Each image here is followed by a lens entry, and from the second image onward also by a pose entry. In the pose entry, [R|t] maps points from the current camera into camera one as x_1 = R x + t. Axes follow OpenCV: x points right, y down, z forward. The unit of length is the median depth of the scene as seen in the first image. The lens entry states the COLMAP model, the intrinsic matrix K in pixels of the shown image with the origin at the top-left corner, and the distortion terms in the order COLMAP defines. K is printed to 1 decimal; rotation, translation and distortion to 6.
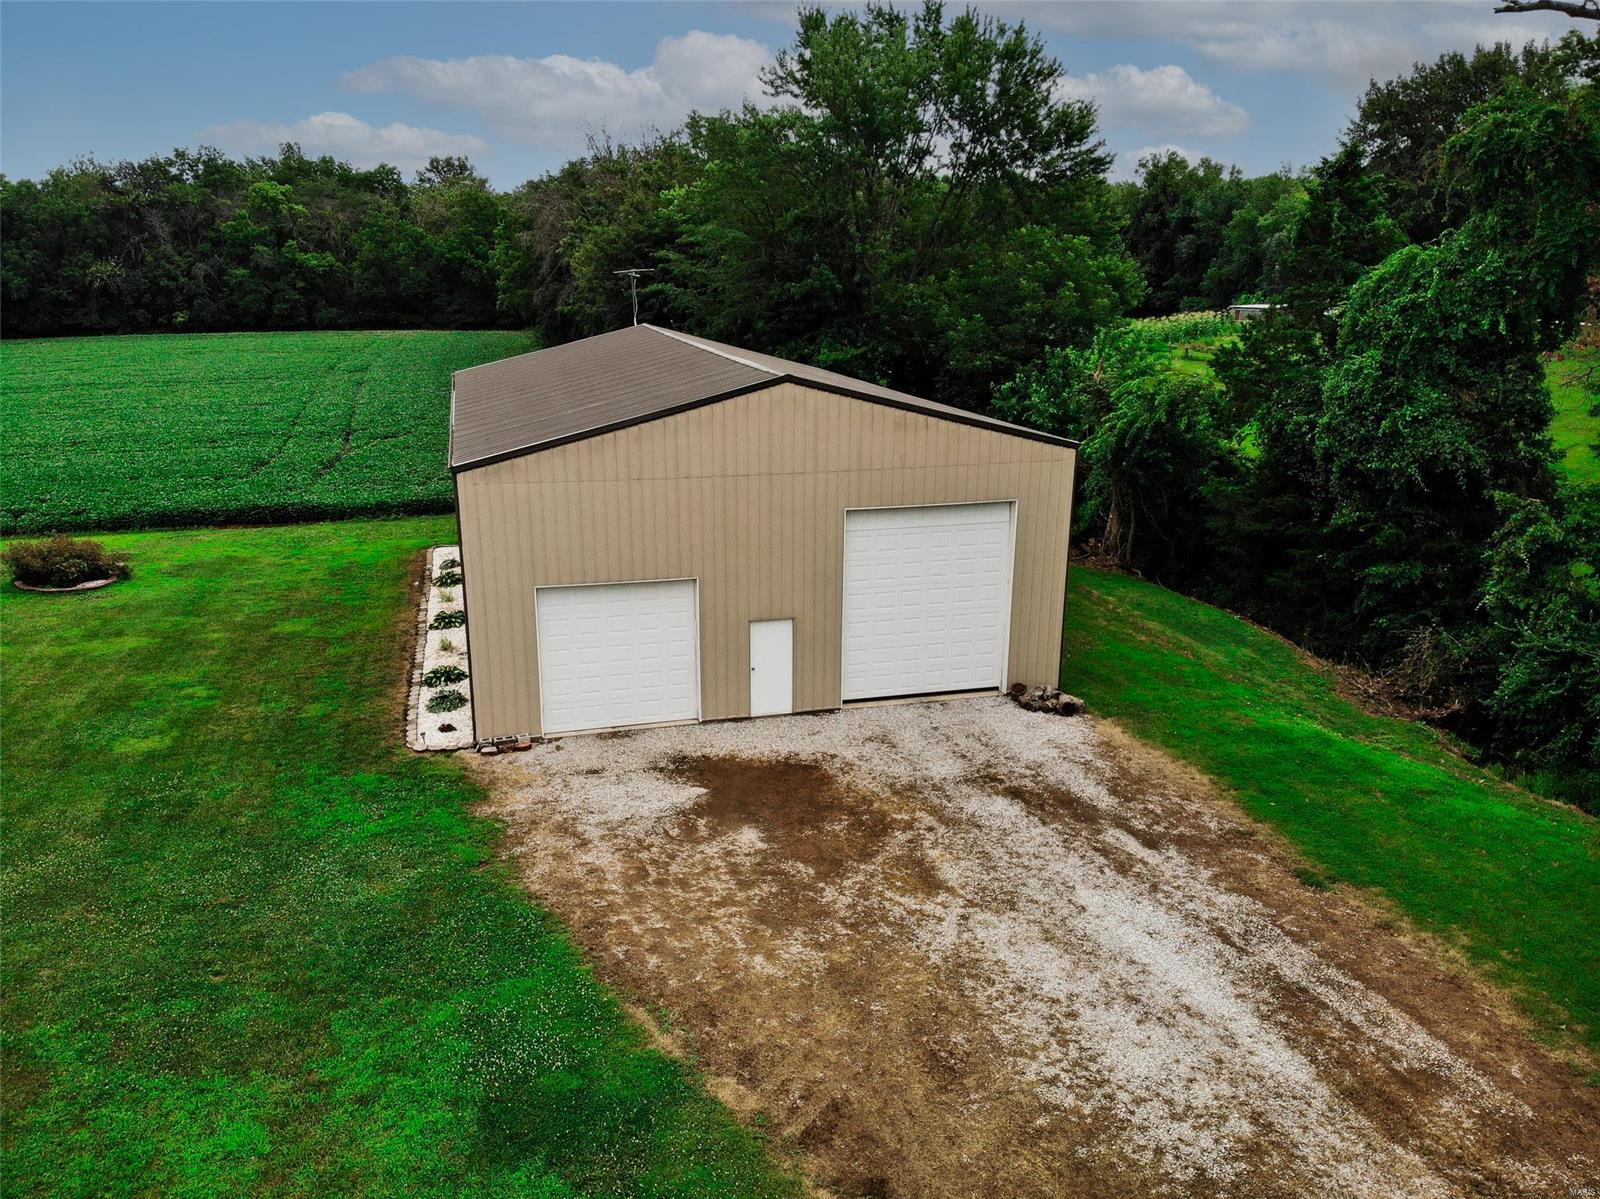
lens RADIAL K [[1144.2, 0, 800.0], [0, 1144.2, 599.5], [0, 0, 1]] dist [-0.003404, -0.095824]
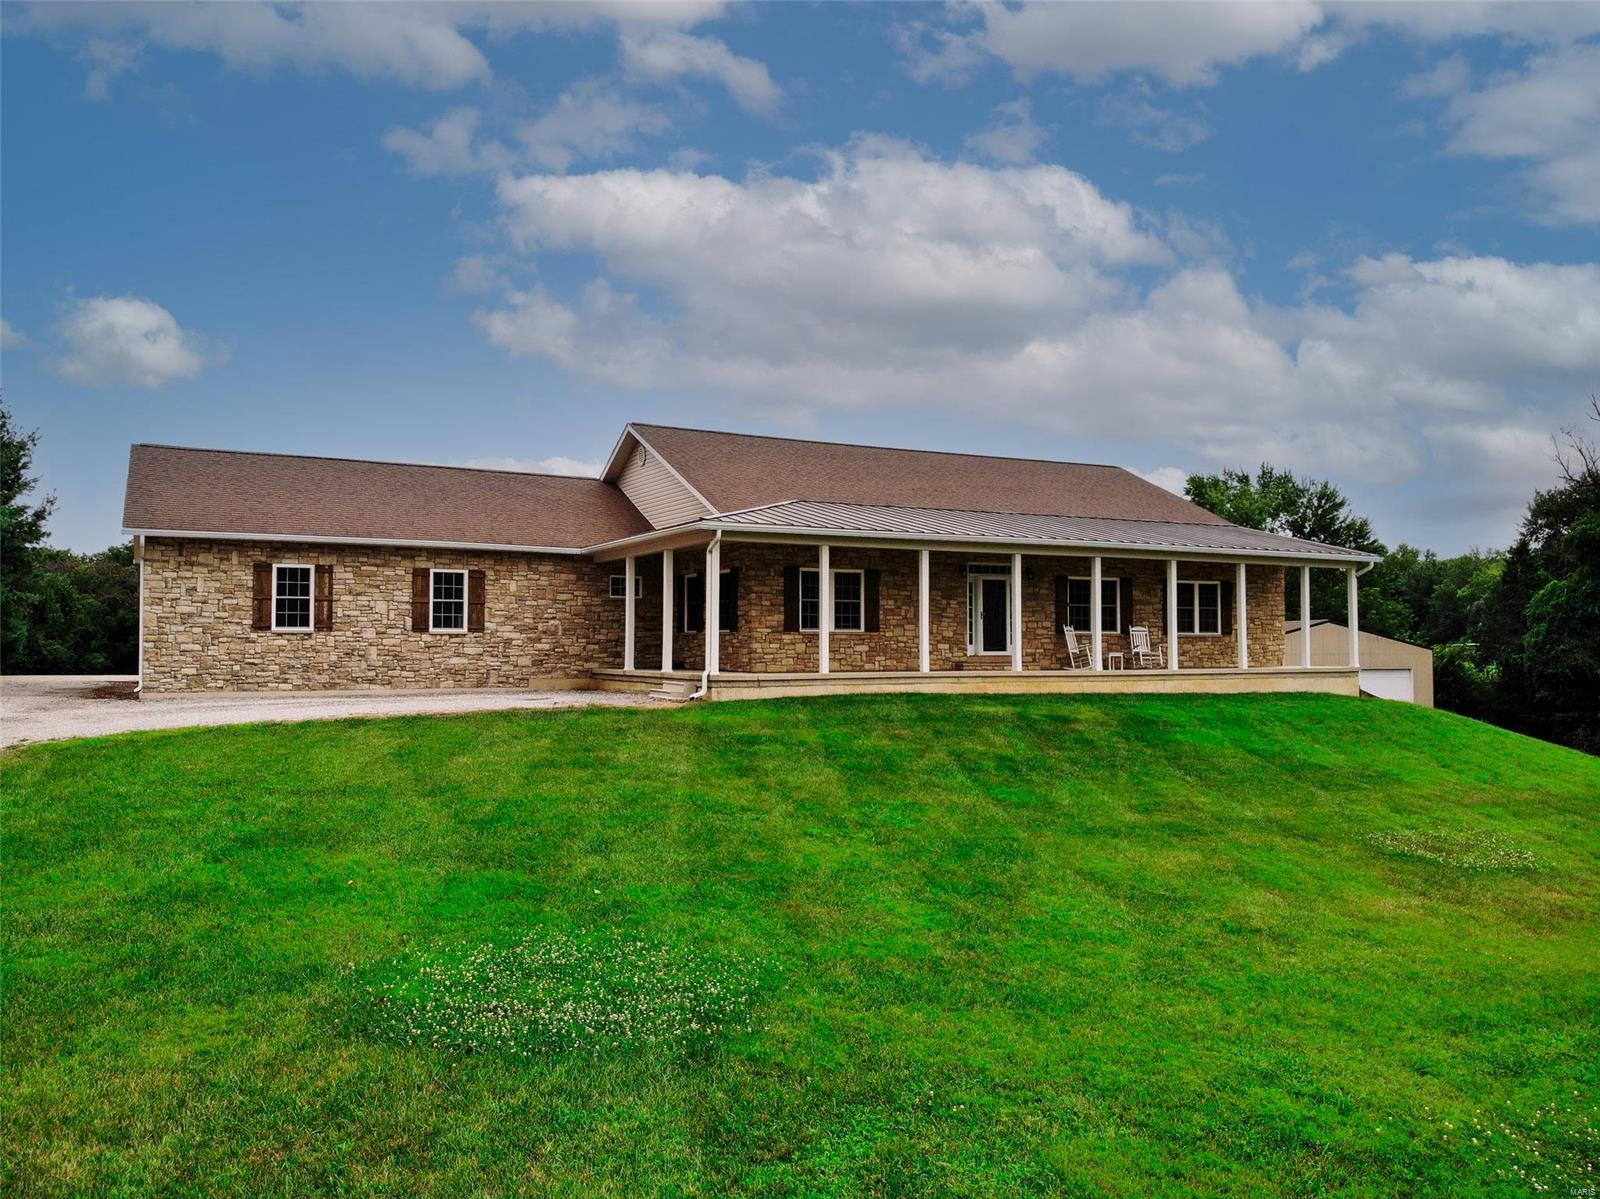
lens RADIAL K [[1144.2, 0, 800.0], [0, 1144.2, 599.5], [0, 0, 1]] dist [-0.003404, -0.095824]
pose [[0.988514, -0.006872, -0.150975, -0.669190], [-0.042038, 0.947040, -0.318351, 0.539281], [0.145167, 0.321041, 0.935873, -1.420683]]
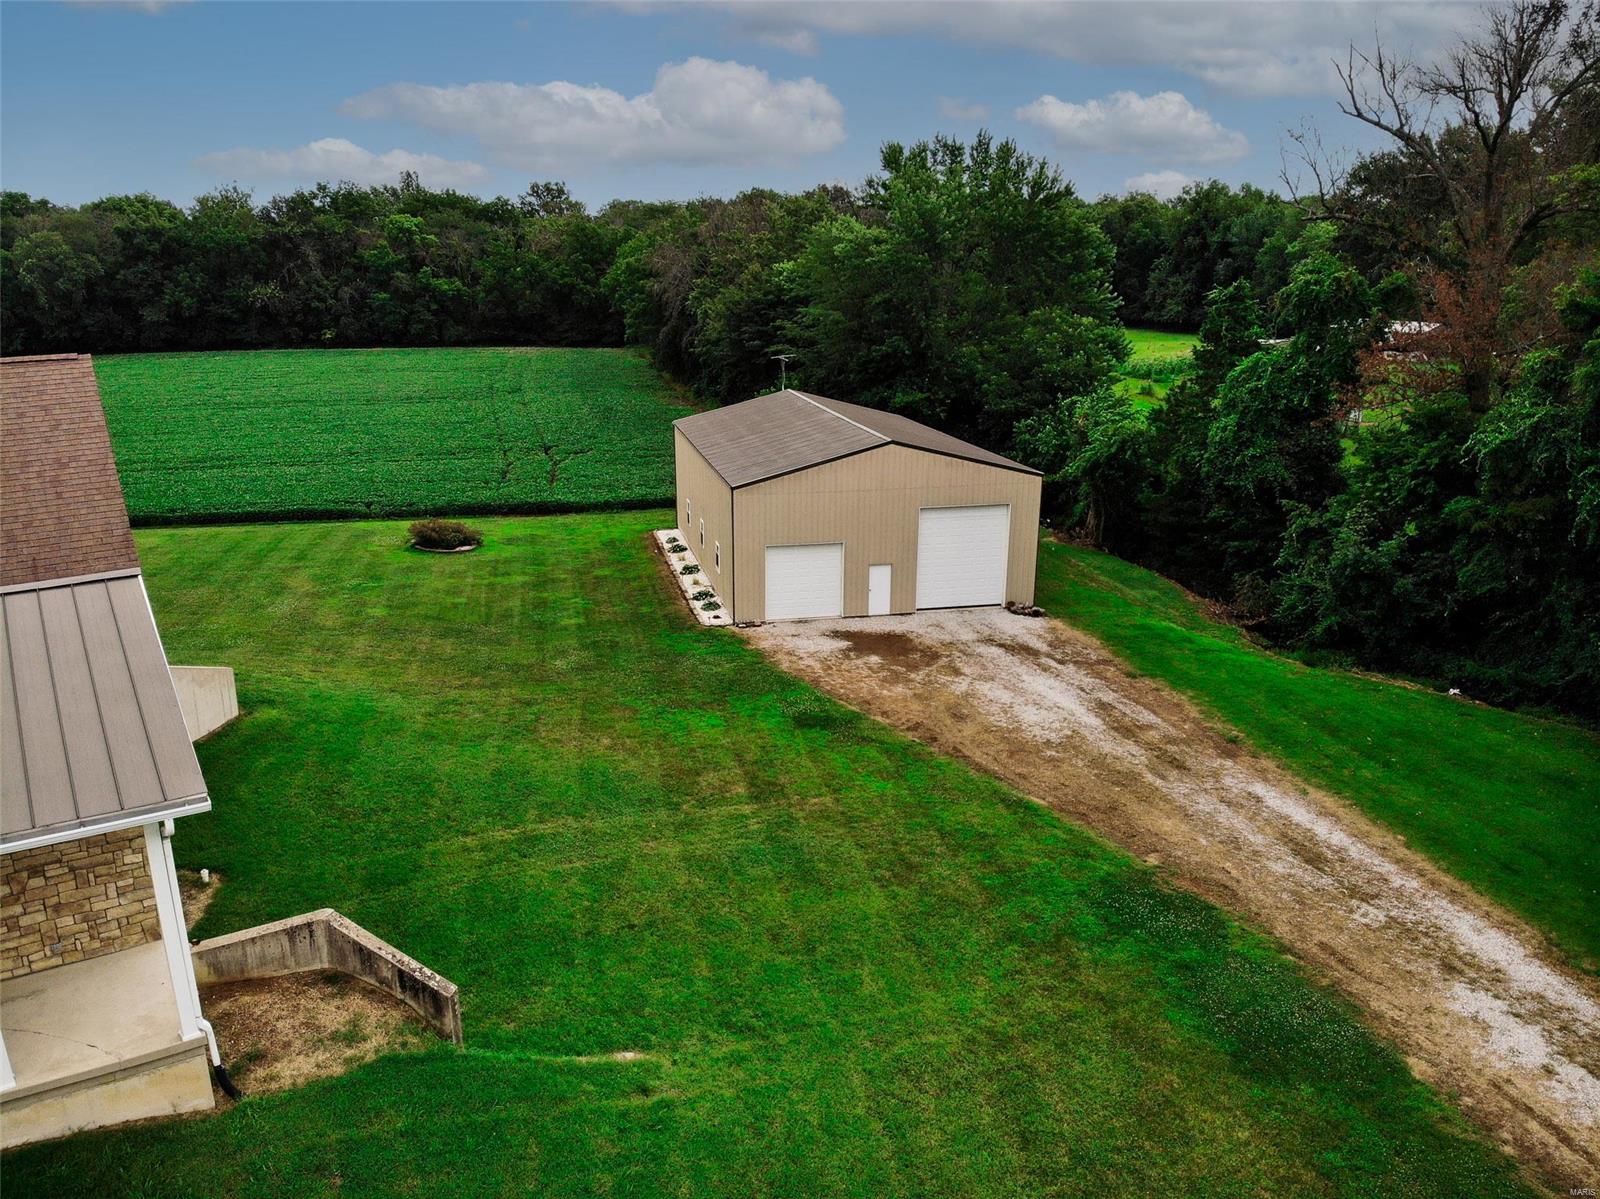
lens RADIAL K [[1108.5, 0, 777.2], [0, 1108.5, 604.0], [0, 0, 1]] dist [0.084121, -0.189999]
pose [[0.997261, 0.012687, -0.072872, -0.050051], [-0.012021, 0.999882, 0.009568, 0.055783], [0.072985, -0.008666, 0.997295, -0.728932]]
